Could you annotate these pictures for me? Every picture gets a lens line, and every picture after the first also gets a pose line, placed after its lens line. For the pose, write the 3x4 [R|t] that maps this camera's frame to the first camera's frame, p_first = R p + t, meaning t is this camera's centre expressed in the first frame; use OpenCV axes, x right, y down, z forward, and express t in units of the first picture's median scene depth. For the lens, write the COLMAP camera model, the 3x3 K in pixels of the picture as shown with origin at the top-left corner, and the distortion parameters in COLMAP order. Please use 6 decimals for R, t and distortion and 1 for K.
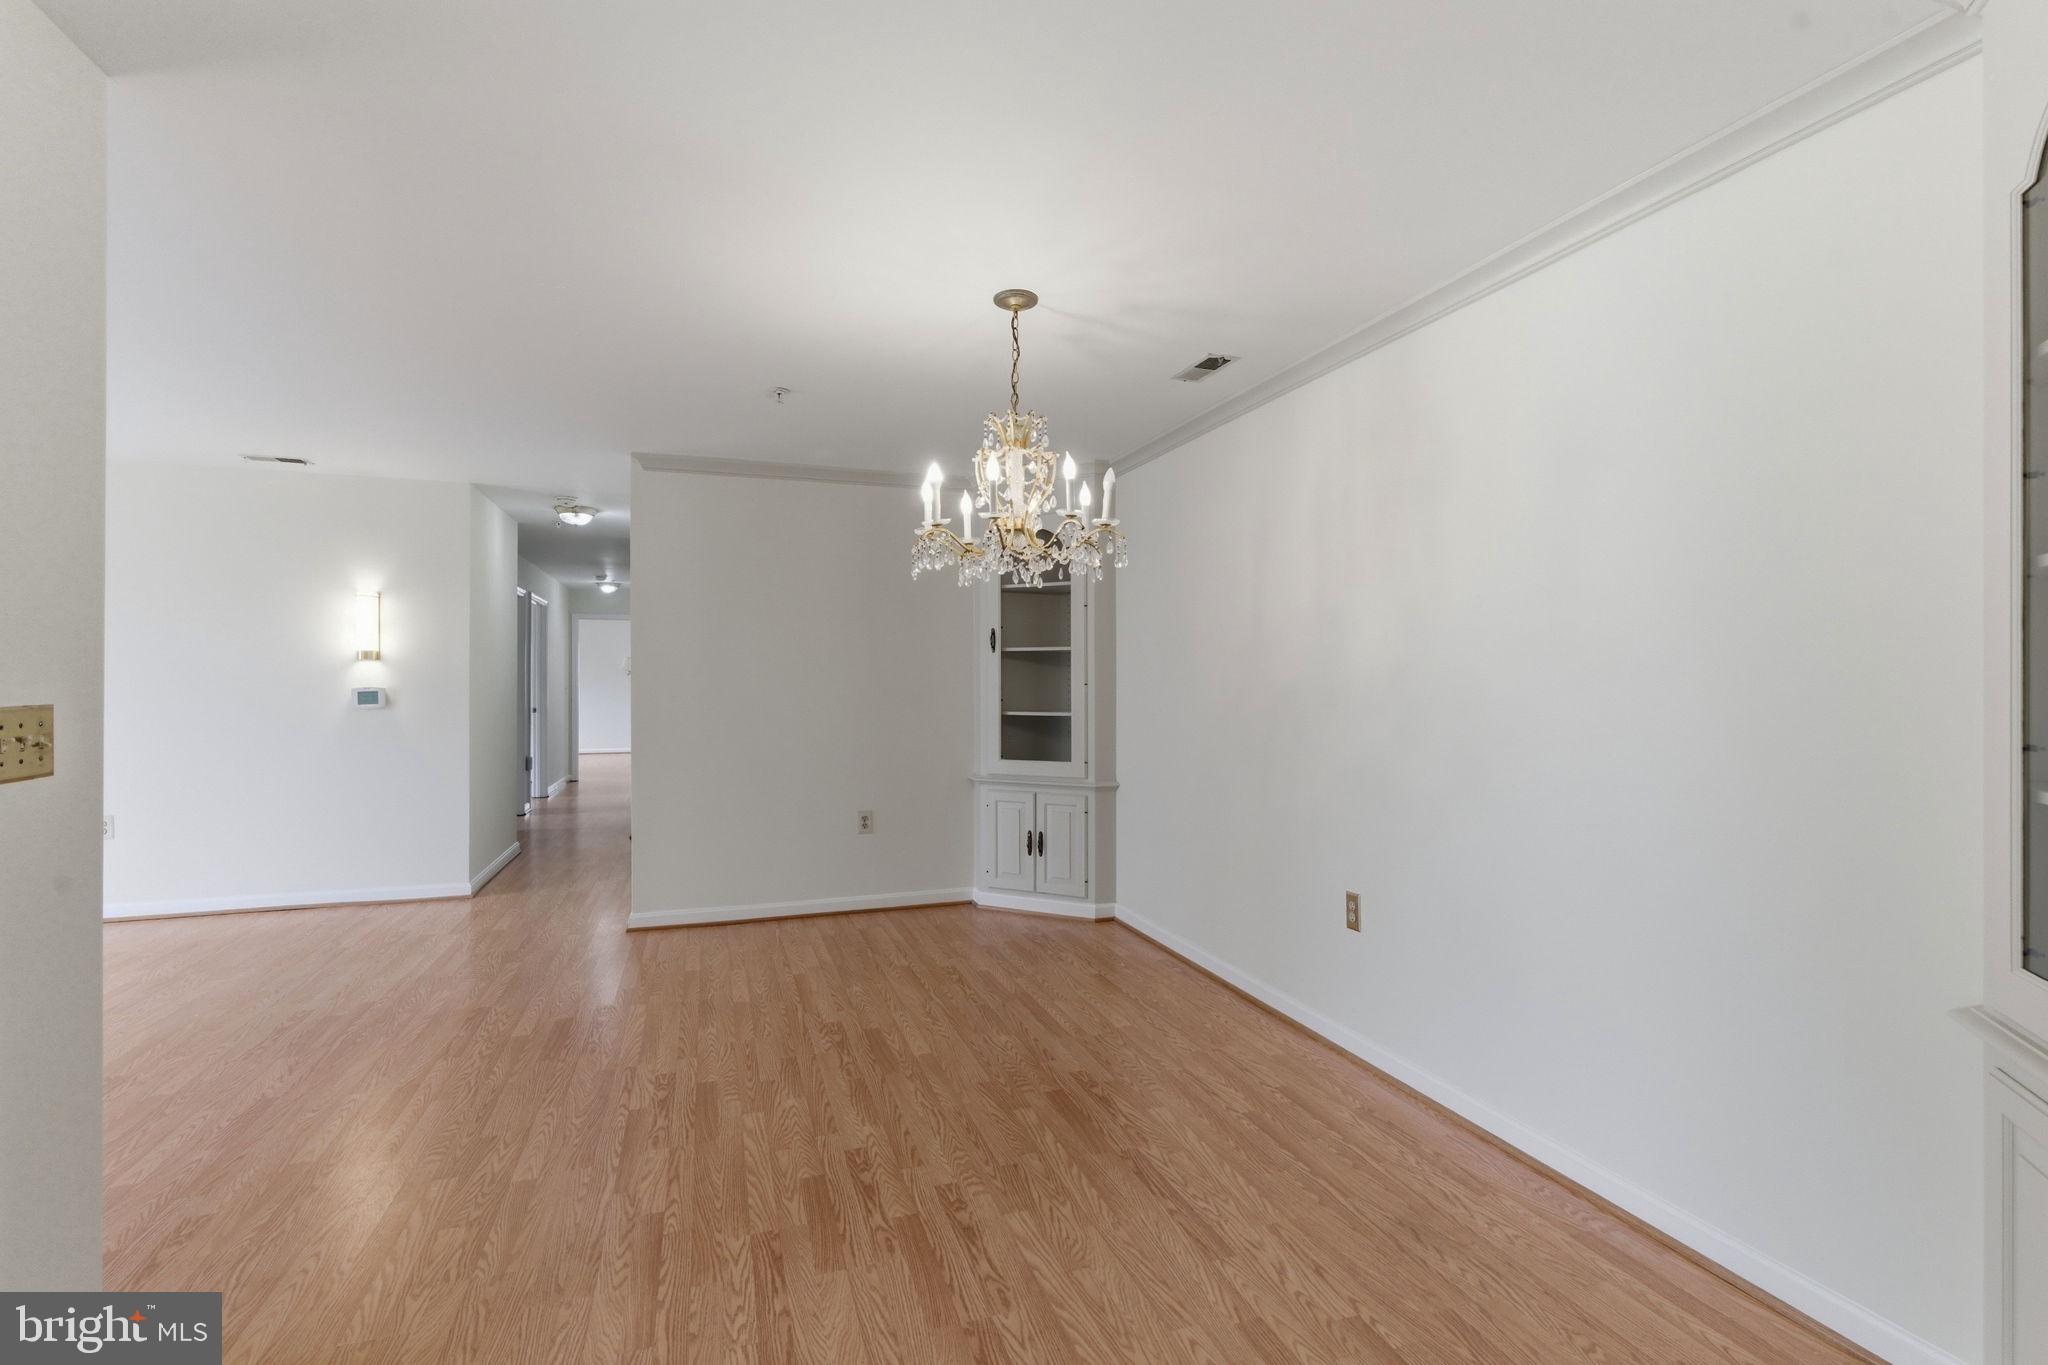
lens RADIAL K [[923.6, 0, 1019.4], [0, 923.6, 675.9], [0, 0, 1]] dist [-0.001870, 0.000422]
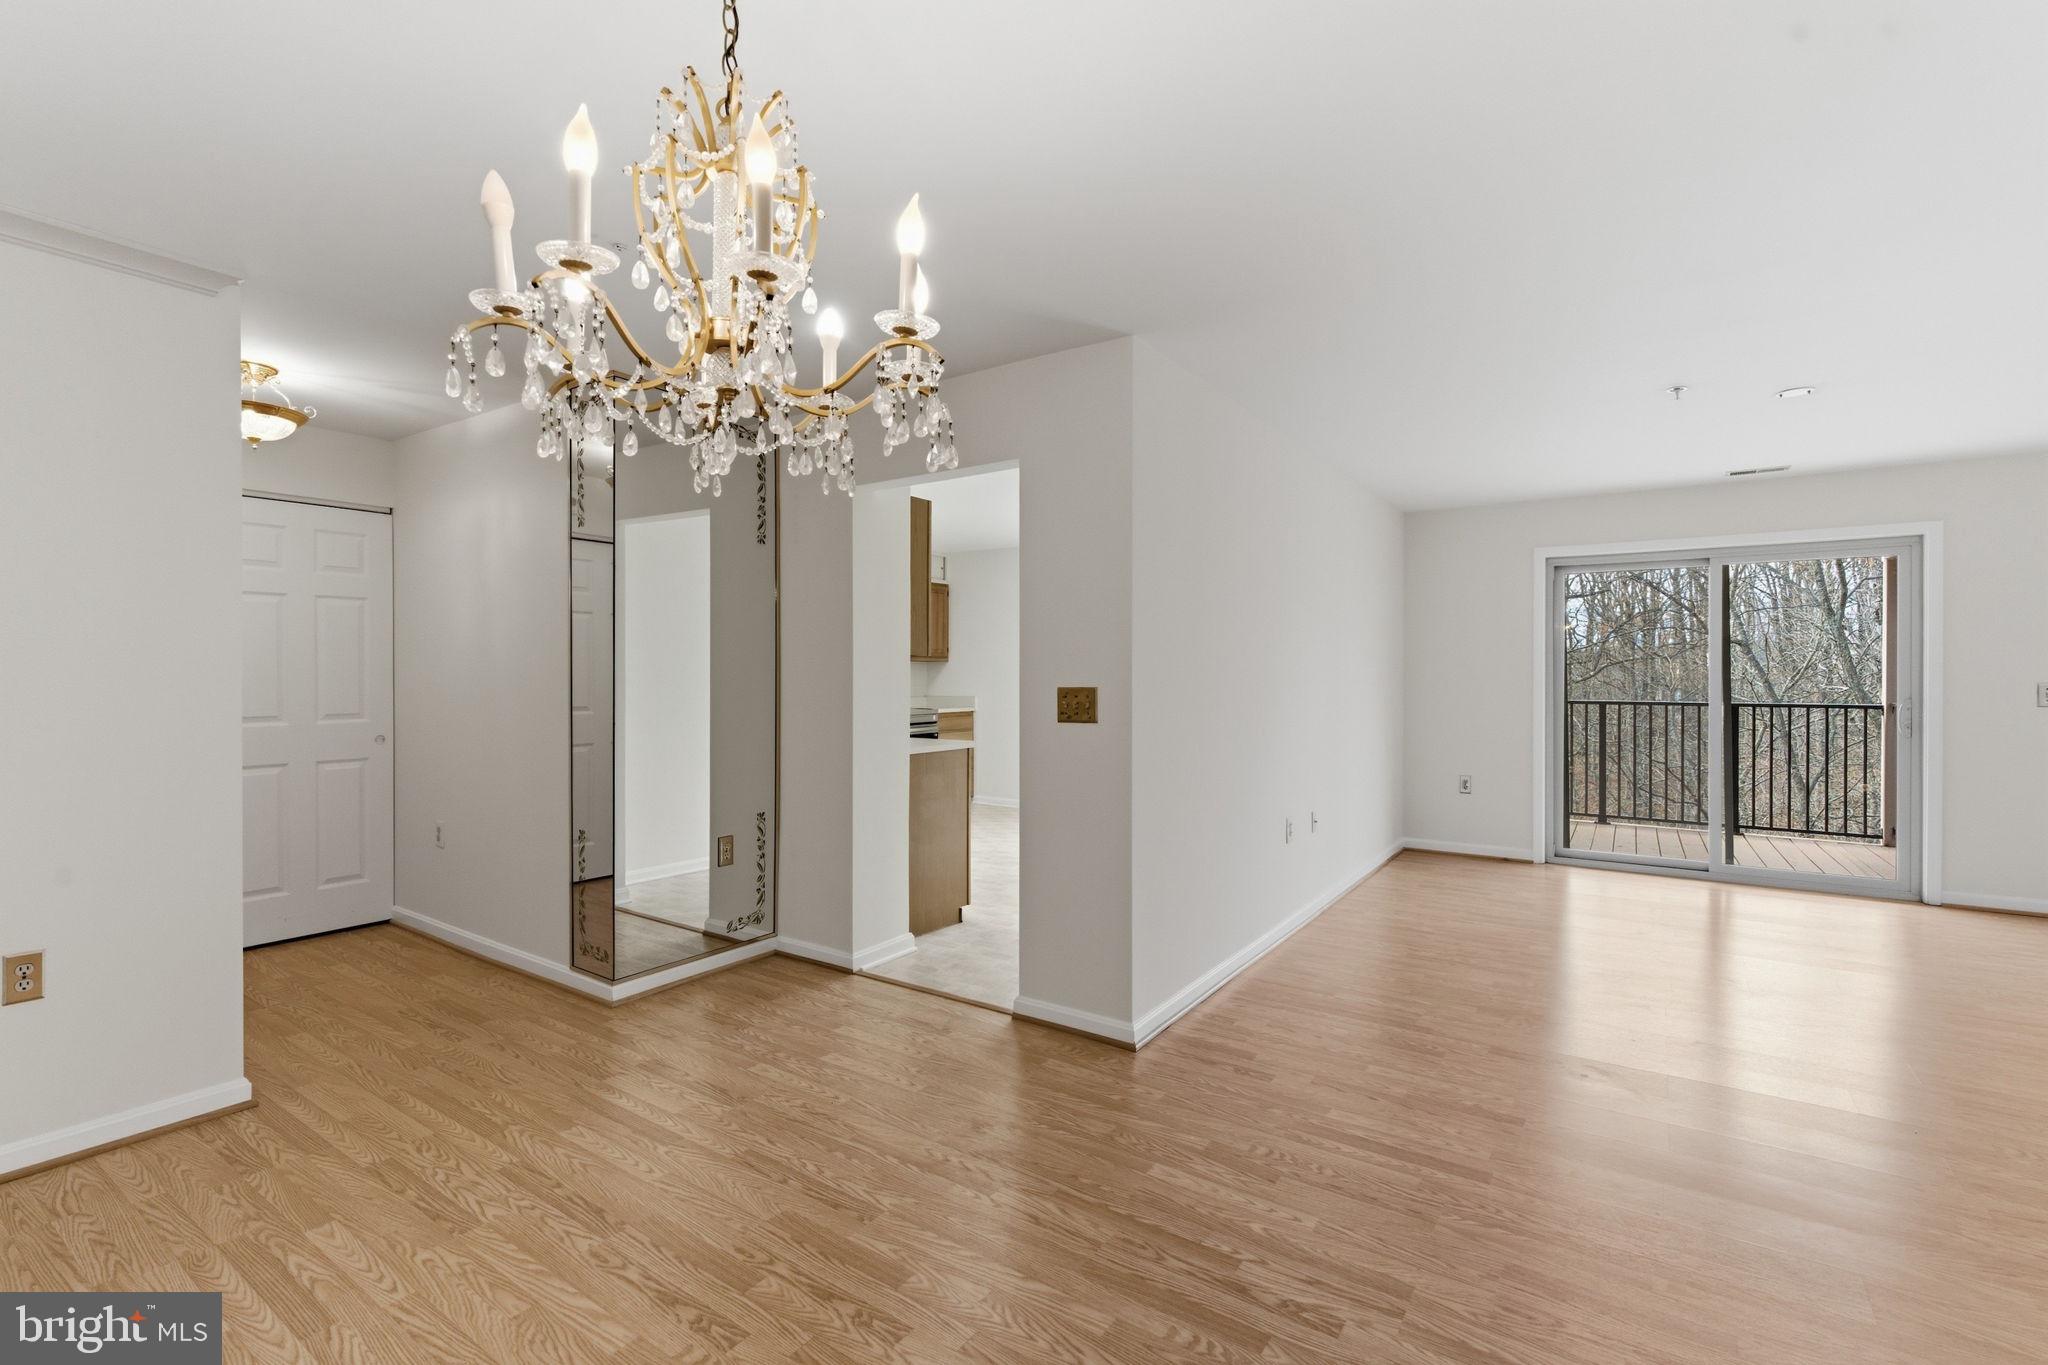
lens RADIAL K [[915.2, 0, 1025.1], [0, 915.2, 675.9], [0, 0, 1]] dist [0.001881, 0.000575]
pose [[-0.799238, 0.001568, -0.601013, 0.152021], [0.002761, 0.999996, -0.001062, 0.004085], [0.601008, -0.002508, -0.799239, 1.449534]]
